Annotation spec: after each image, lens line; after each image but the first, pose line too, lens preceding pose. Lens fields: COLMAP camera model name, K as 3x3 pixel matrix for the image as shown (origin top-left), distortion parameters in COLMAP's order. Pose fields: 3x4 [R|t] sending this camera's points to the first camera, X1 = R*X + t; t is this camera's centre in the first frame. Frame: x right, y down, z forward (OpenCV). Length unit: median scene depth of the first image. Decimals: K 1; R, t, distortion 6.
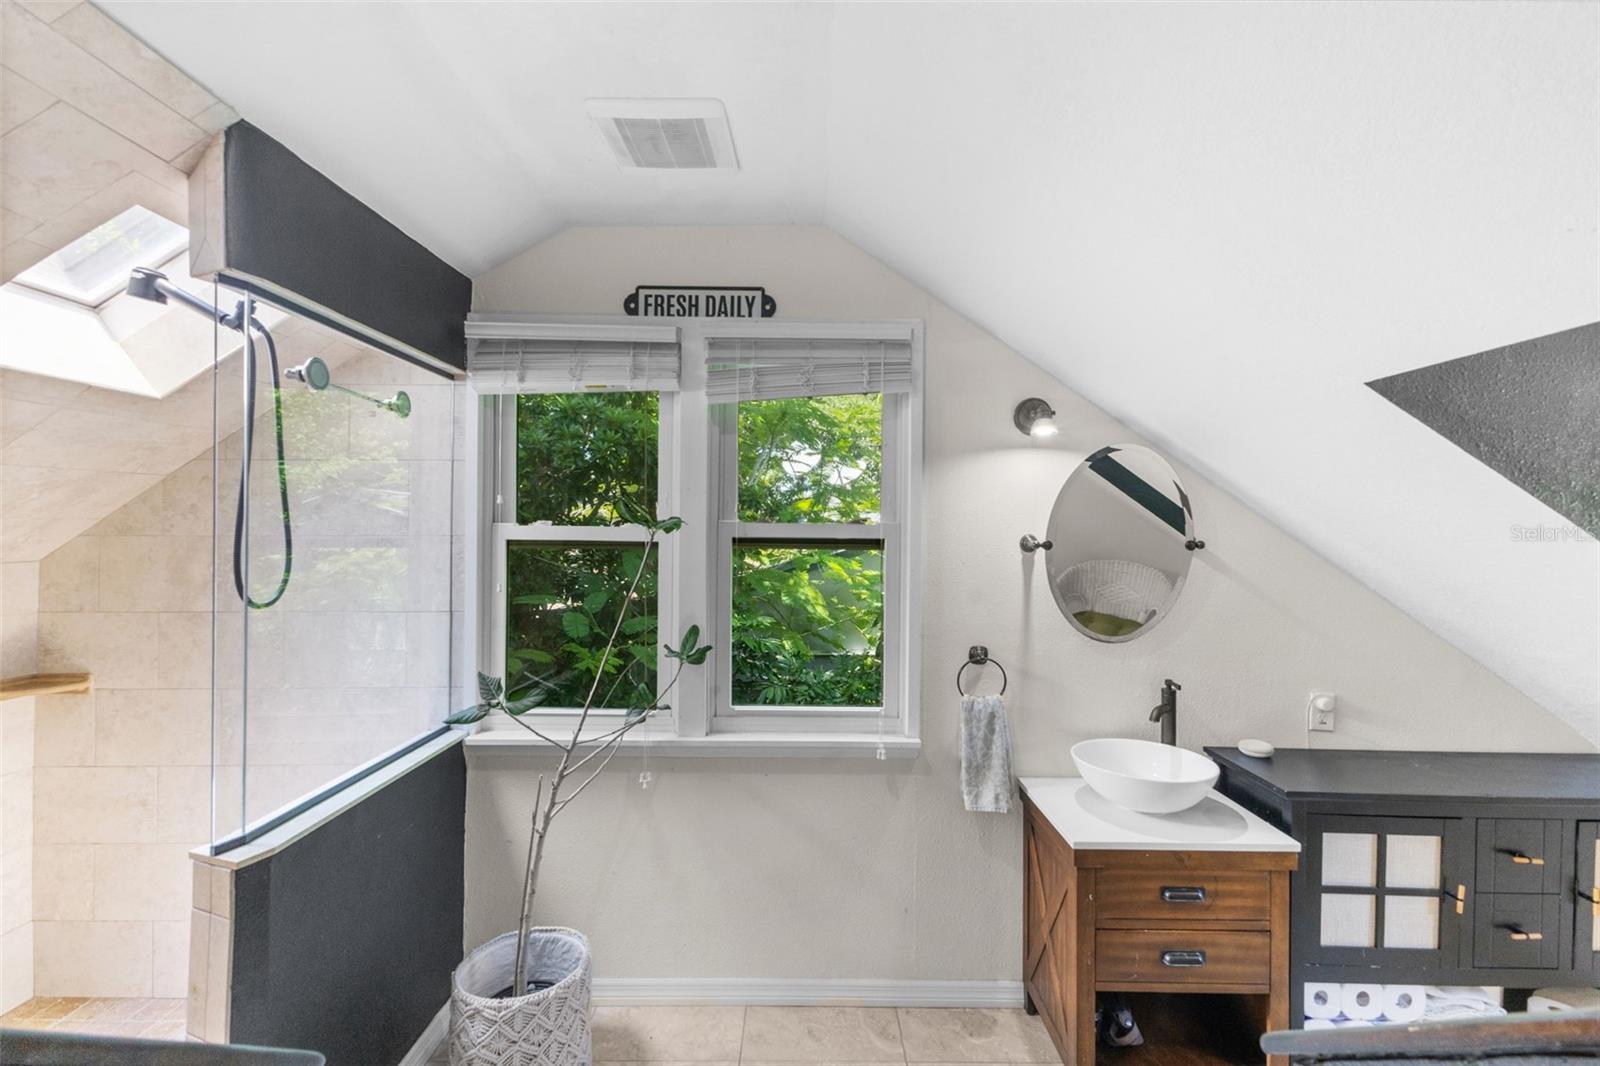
lens RADIAL K [[700.0, 0, 797.4], [0, 700.0, 544.0], [0, 0, 1]] dist [0.007039, -0.000142]
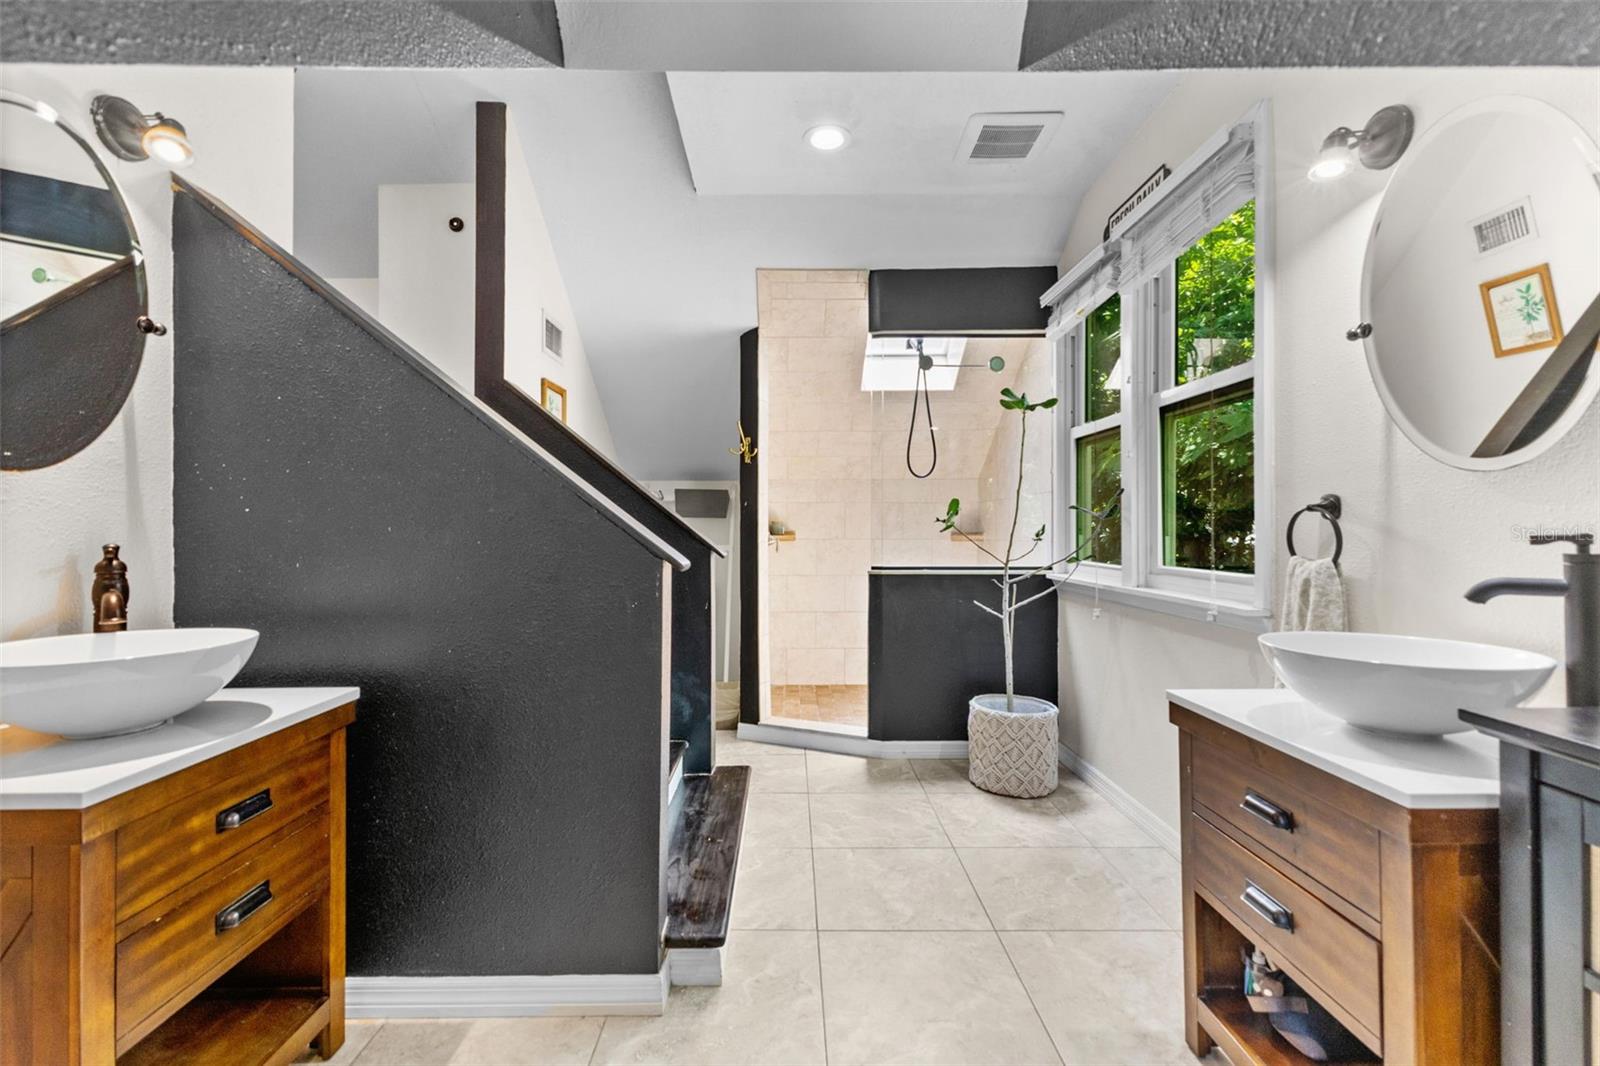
lens RADIAL K [[711.5, 0, 803.2], [0, 711.5, 526.4], [0, 0, 1]] dist [0.006754, -0.000422]
pose [[0.010806, -0.015533, -0.999821, 1.028796], [-0.017059, 0.999731, -0.015716, 0.207609], [0.999796, 0.017226, 0.010538, 0.461236]]
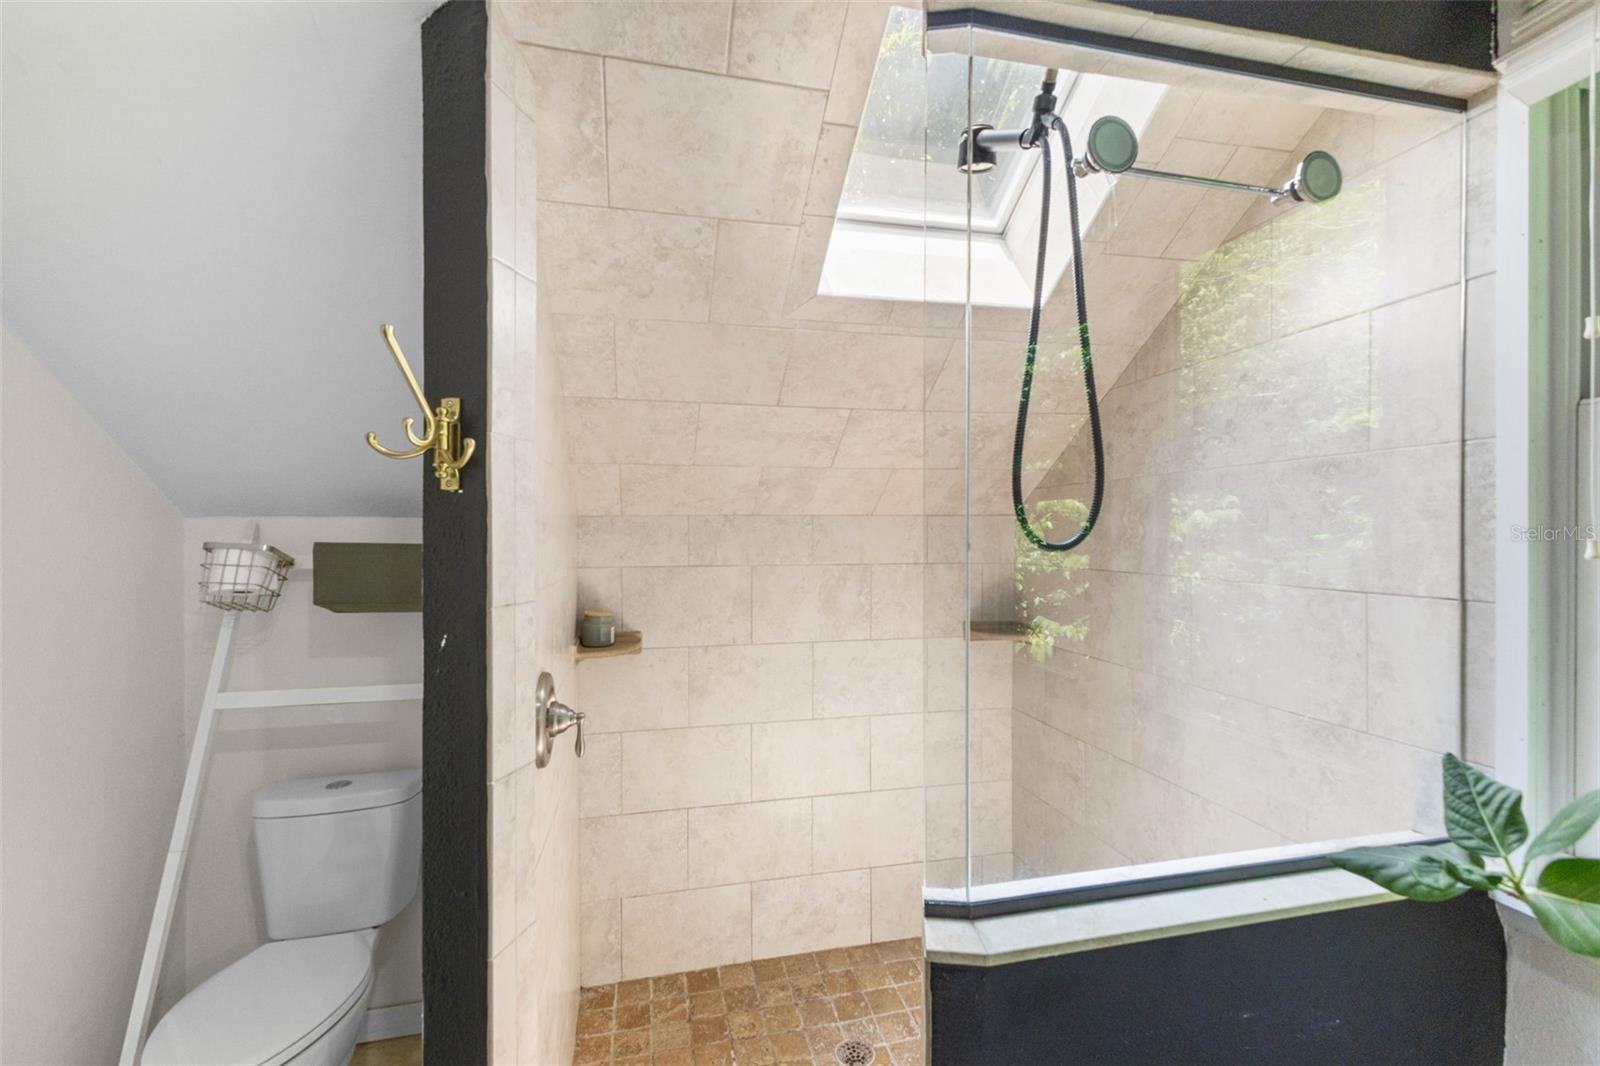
lens RADIAL K [[679.8, 0, 818.6], [0, 679.8, 525.3], [0, 0, 1]] dist [-0.001396, -0.000338]
pose [[0.236657, -0.010646, -0.971535, -0.152159], [-0.014082, 0.999797, -0.014386, 0.059418], [0.971491, 0.017086, 0.236459, 0.473945]]
